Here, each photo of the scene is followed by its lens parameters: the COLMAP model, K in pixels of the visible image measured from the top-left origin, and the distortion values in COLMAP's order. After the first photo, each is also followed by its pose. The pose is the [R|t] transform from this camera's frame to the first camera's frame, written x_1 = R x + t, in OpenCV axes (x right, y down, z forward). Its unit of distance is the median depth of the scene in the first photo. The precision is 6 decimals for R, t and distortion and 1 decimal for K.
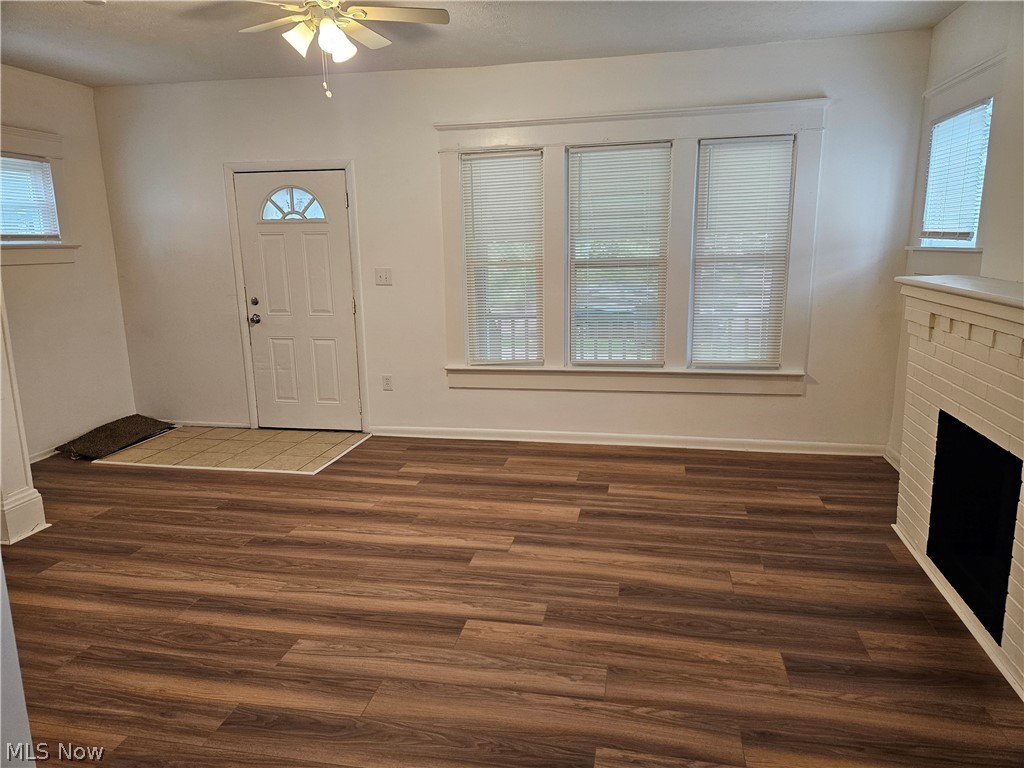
lens RADIAL K [[677.7, 0, 512.6], [0, 677.7, 376.7], [0, 0, 1]] dist [0.060944, -0.041556]
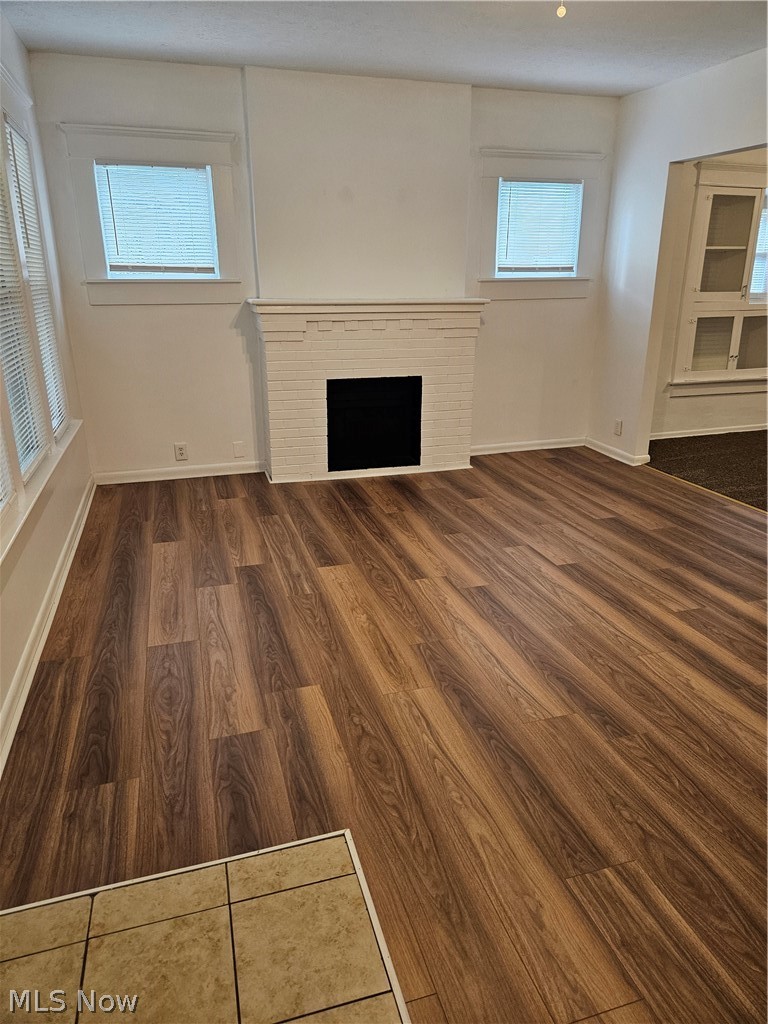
lens RADIAL K [[677.7, 0, 386.2], [0, 677.7, 514.1], [0, 0, 1]] dist [0.060944, -0.041556]
pose [[-0.478595, -0.267816, 0.836195, -0.747396], [0.186354, 0.899668, 0.394804, -0.233085], [-0.858032, 0.344779, -0.380667, 1.347163]]
